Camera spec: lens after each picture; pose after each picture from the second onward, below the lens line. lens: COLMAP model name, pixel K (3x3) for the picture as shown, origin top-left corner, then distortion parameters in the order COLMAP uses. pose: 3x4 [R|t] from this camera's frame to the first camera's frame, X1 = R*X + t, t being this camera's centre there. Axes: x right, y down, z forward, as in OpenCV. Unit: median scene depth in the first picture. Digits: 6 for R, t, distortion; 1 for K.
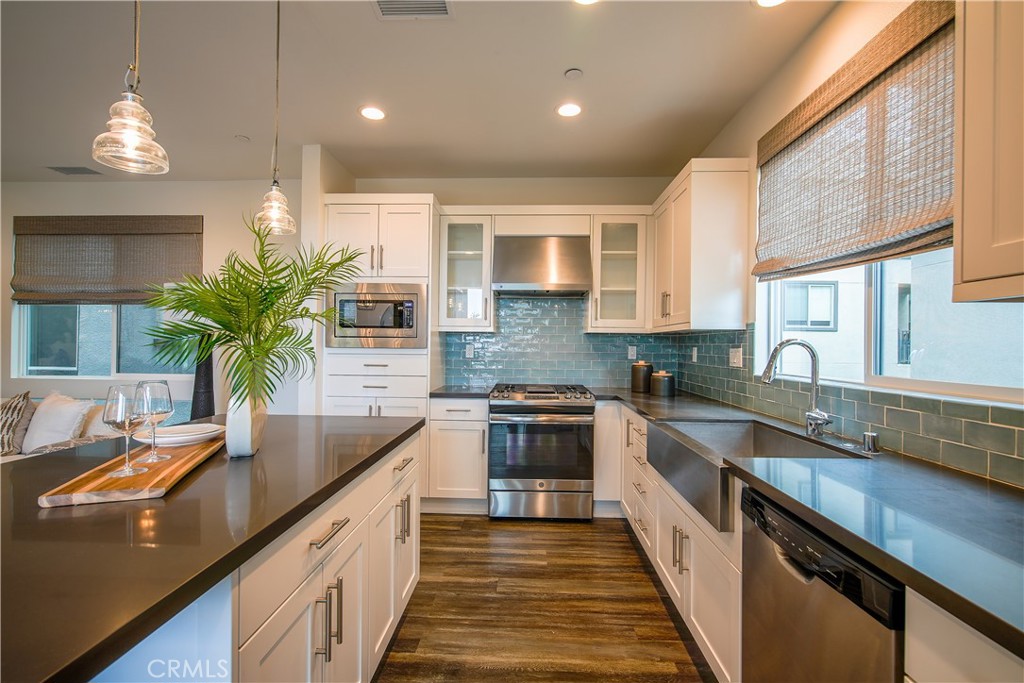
lens RADIAL K [[461.9, 0, 512.0], [0, 461.9, 341.5], [0, 0, 1]] dist [-0.012277, 0.000008]
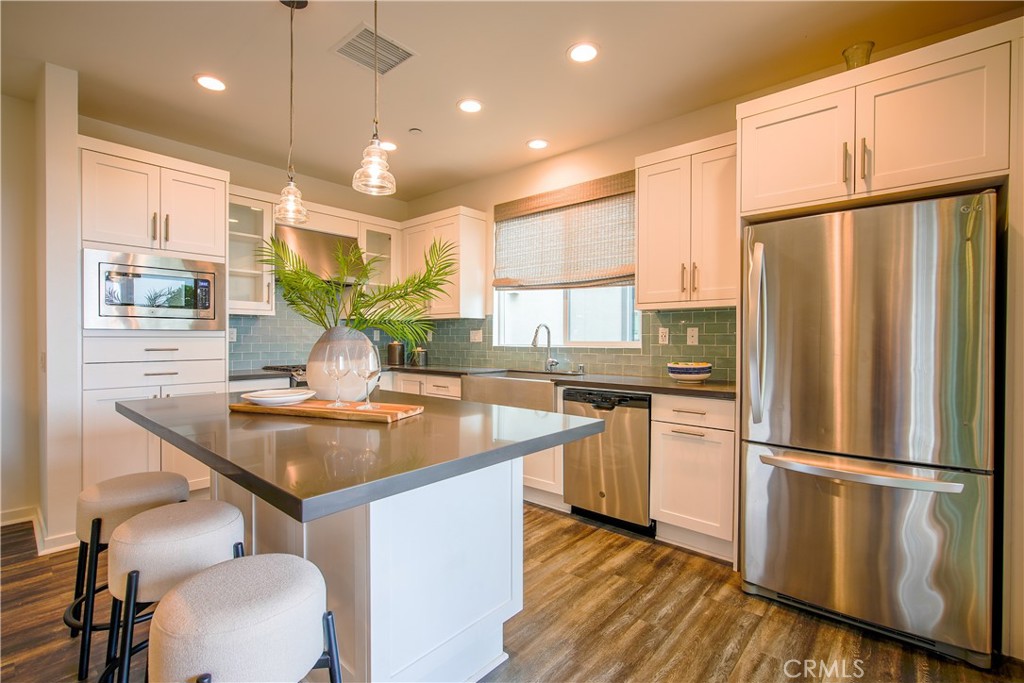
lens RADIAL K [[461.9, 0, 512.0], [0, 461.9, 341.5], [0, 0, 1]] dist [-0.012277, 0.000008]
pose [[0.626208, -0.013950, 0.779531, -0.731406], [-0.001707, 0.999813, 0.019263, 0.023759], [-0.779654, -0.013393, 0.626067, -0.100694]]
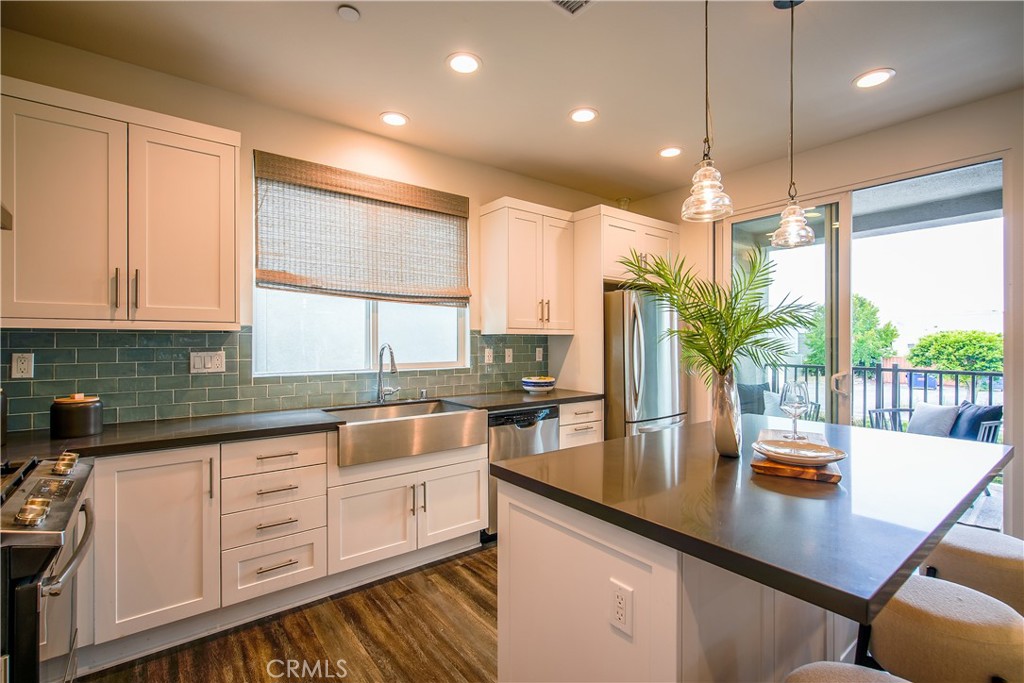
lens RADIAL K [[461.9, 0, 512.0], [0, 461.9, 341.5], [0, 0, 1]] dist [-0.012277, 0.000008]
pose [[-0.645140, -0.008144, 0.764021, -0.624191], [-0.010522, 0.999943, 0.001774, -0.014978], [-0.763992, -0.006894, -0.645188, 1.216117]]
